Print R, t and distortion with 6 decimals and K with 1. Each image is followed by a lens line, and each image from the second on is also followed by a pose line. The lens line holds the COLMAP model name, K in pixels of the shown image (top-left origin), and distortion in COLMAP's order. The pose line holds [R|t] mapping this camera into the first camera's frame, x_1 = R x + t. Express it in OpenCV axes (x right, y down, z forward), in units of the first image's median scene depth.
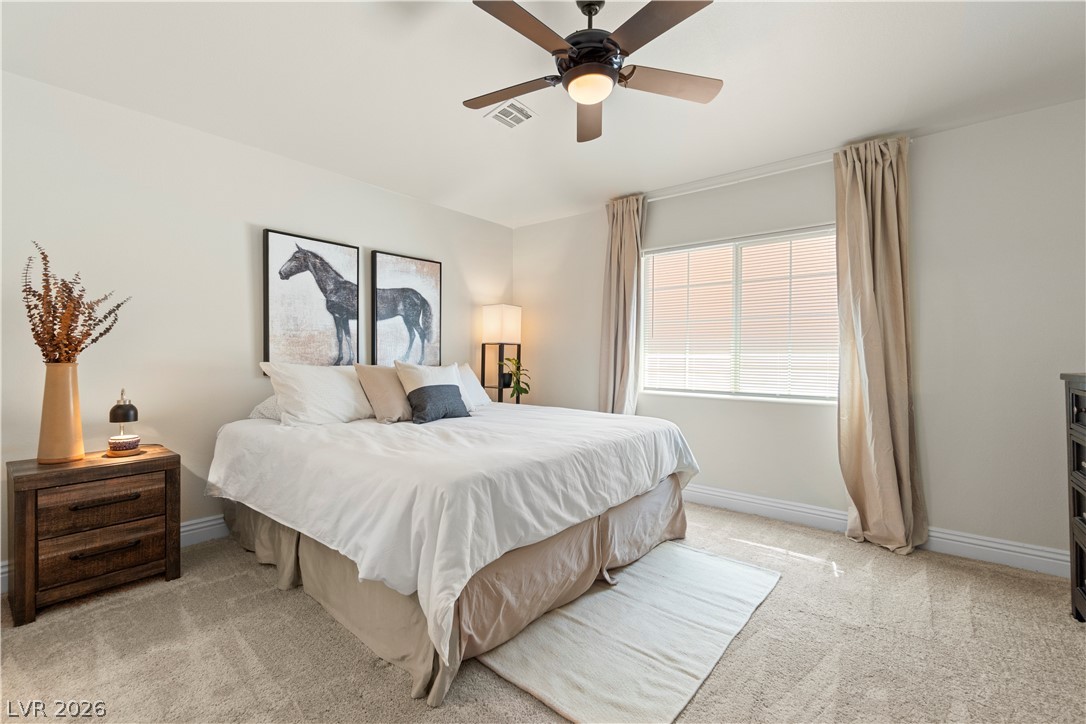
lens RADIAL K [[477.3, 0, 543.1], [0, 477.3, 352.9], [0, 0, 1]] dist [-0.002158, -0.000181]
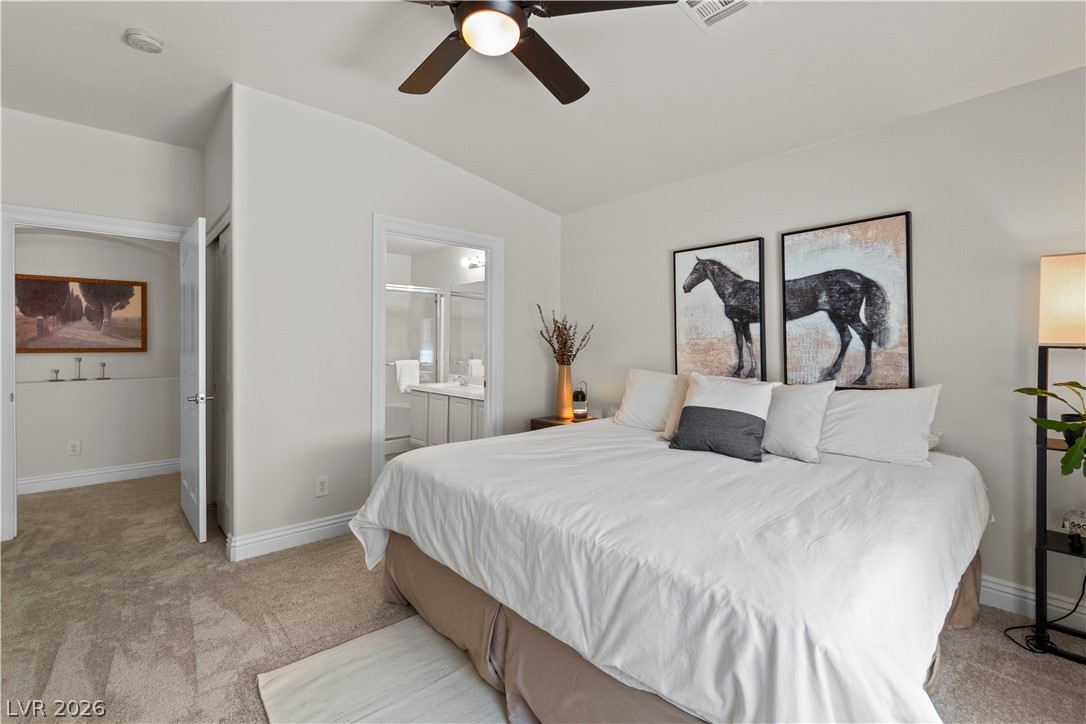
lens RADIAL K [[477.3, 0, 543.1], [0, 477.3, 352.9], [0, 0, 1]] dist [-0.002158, -0.000181]
pose [[-0.151630, 0.009725, -0.988390, 0.523089], [0.006522, 0.999940, 0.008838, -0.025691], [0.988416, -0.005106, -0.151684, 0.755035]]
